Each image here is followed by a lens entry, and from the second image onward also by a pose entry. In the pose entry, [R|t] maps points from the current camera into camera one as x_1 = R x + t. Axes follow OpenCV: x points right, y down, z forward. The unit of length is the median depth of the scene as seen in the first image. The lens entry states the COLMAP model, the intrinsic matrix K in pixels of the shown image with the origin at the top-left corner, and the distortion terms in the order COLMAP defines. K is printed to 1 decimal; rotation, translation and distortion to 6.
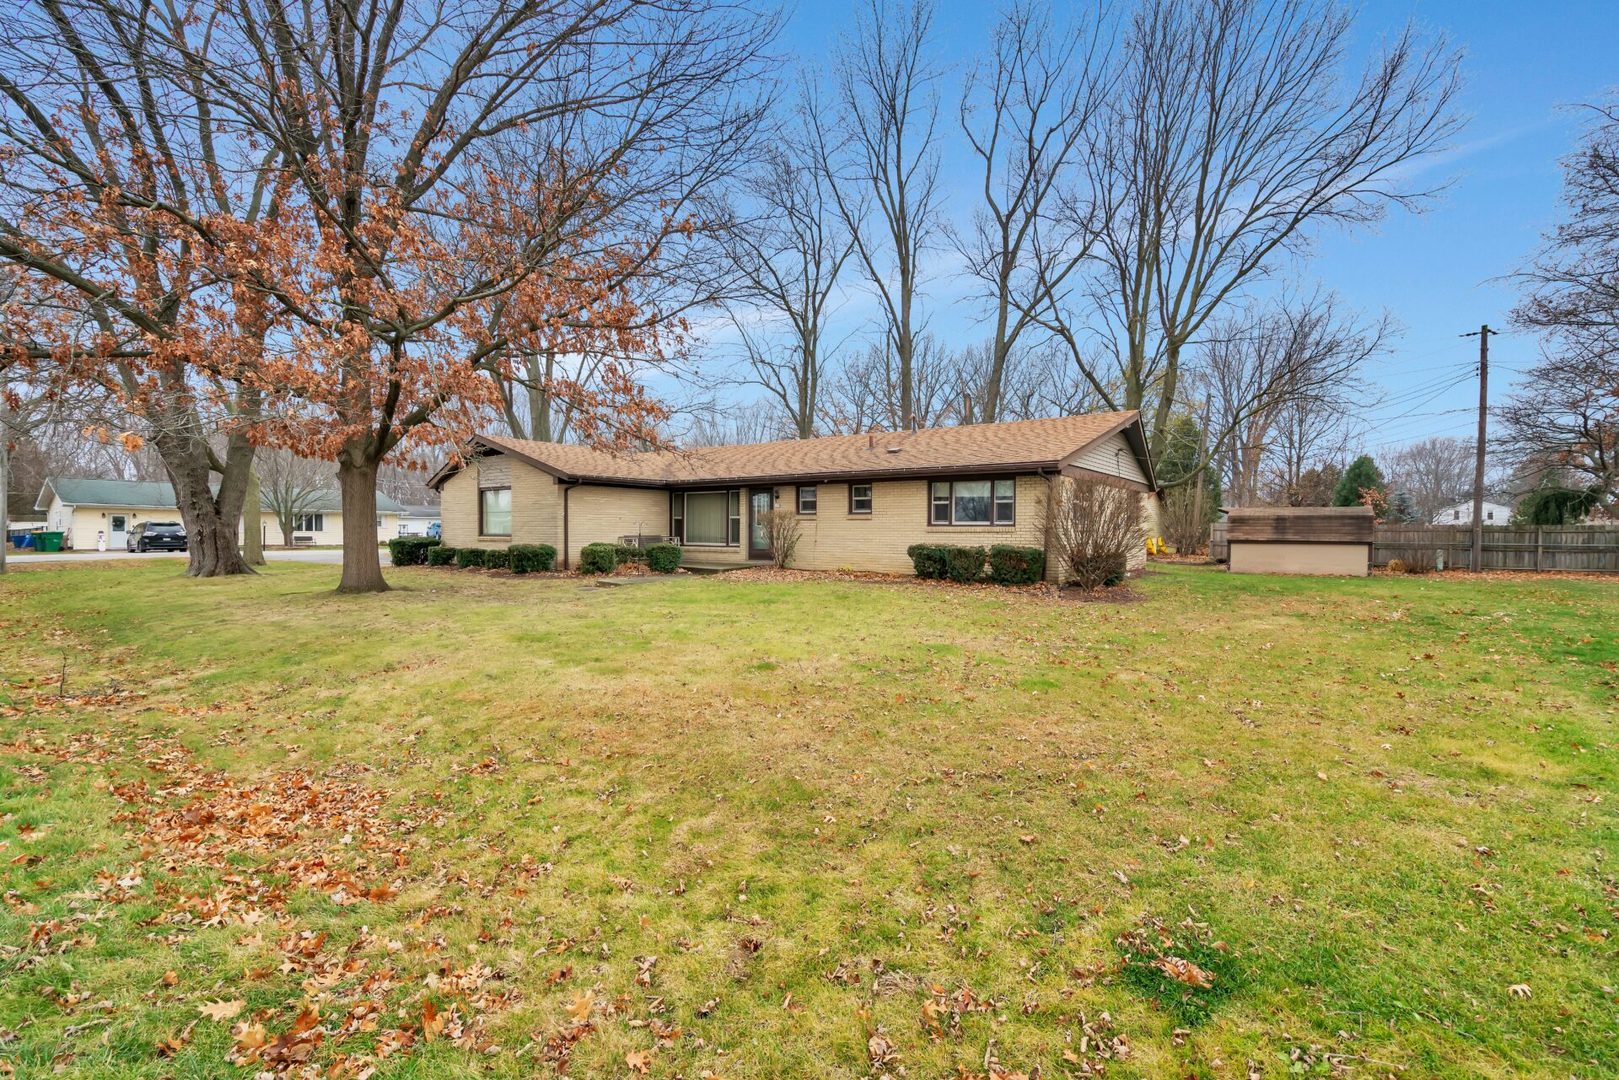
lens RADIAL K [[739.0, 0, 805.9], [0, 739.0, 544.2], [0, 0, 1]] dist [-0.011057, 0.000748]
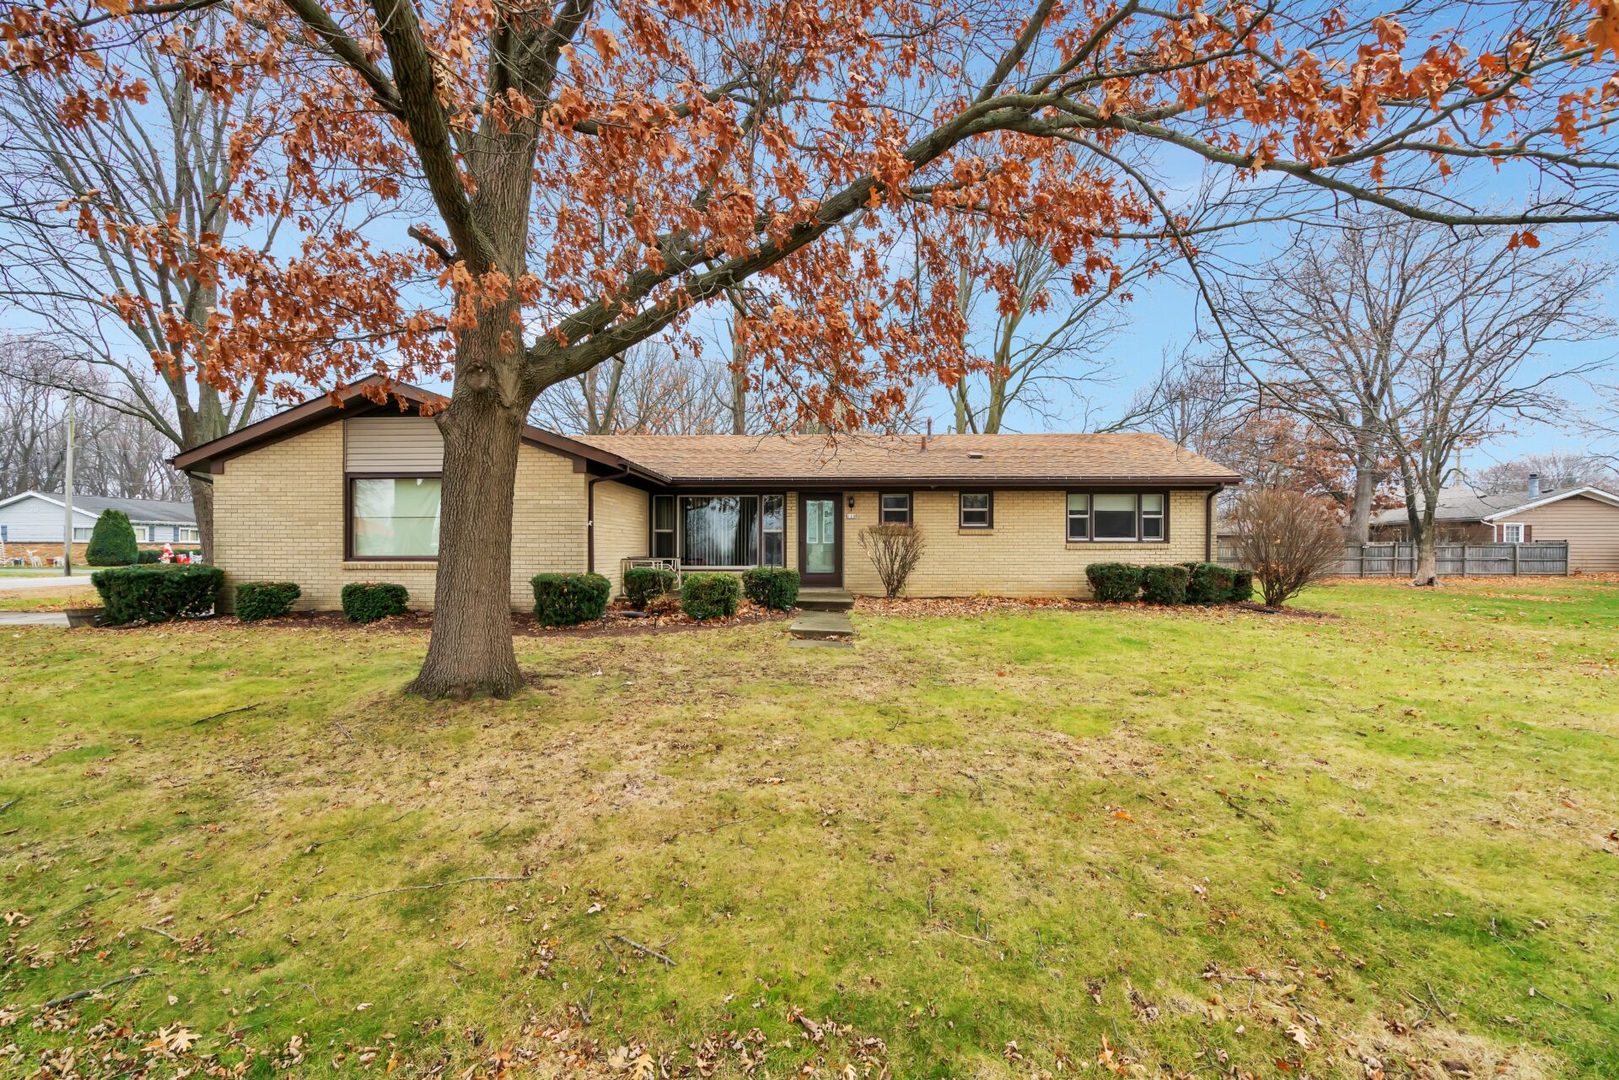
lens RADIAL K [[739.0, 0, 809.8], [0, 739.0, 547.7], [0, 0, 1]] dist [-0.011057, 0.000748]
pose [[0.813574, -0.004104, 0.581447, -0.631054], [0.014256, 0.999815, -0.012891, -0.011826], [-0.581287, 0.018776, 0.813482, 0.474517]]
